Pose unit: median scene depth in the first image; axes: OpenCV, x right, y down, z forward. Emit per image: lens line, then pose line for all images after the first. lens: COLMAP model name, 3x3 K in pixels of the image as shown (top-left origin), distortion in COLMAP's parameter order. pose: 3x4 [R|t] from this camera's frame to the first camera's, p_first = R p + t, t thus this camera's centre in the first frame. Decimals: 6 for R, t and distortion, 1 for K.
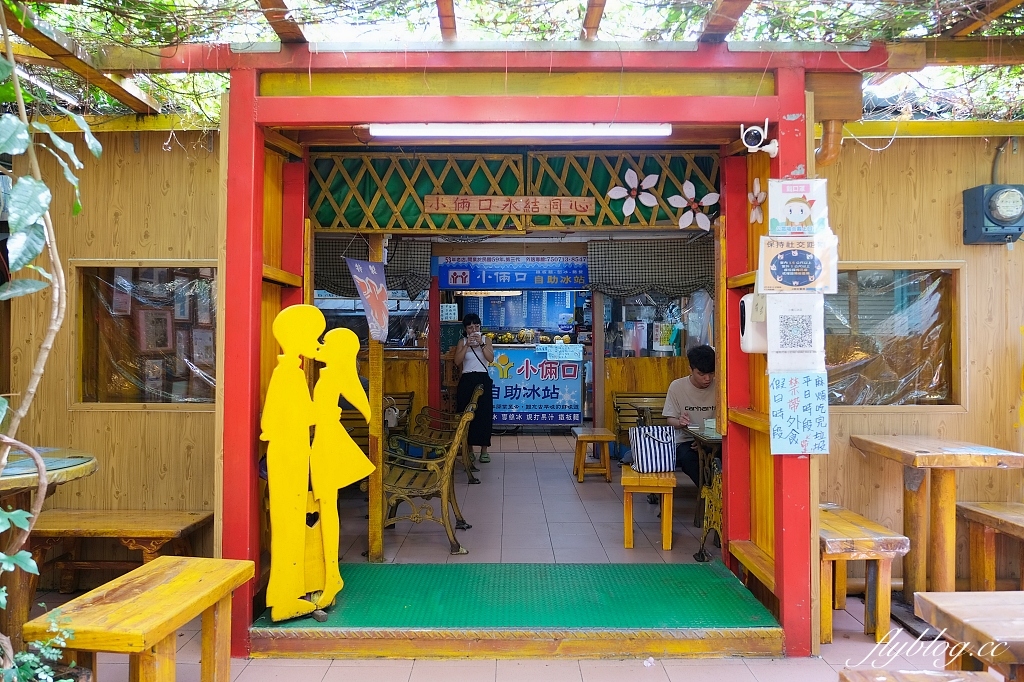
lens RADIAL K [[717.0, 0, 517.1], [0, 717.0, 343.6], [0, 0, 1]] dist [-0.007313, -0.001199]
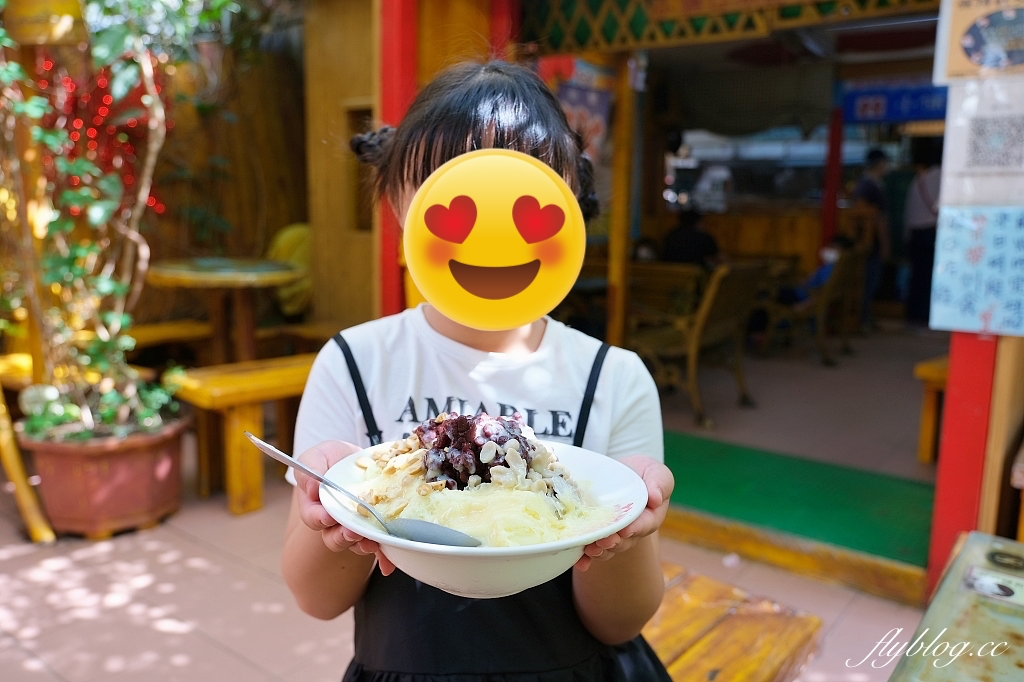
lens RADIAL K [[824.5, 0, 519.1], [0, 824.5, 350.7], [0, 0, 1]] dist [-0.005166, -0.007587]
pose [[0.783126, 0.120468, -0.610083, 0.528208], [-0.015540, 0.984542, 0.174460, 0.045449], [0.621669, -0.127144, 0.772892, 0.144047]]
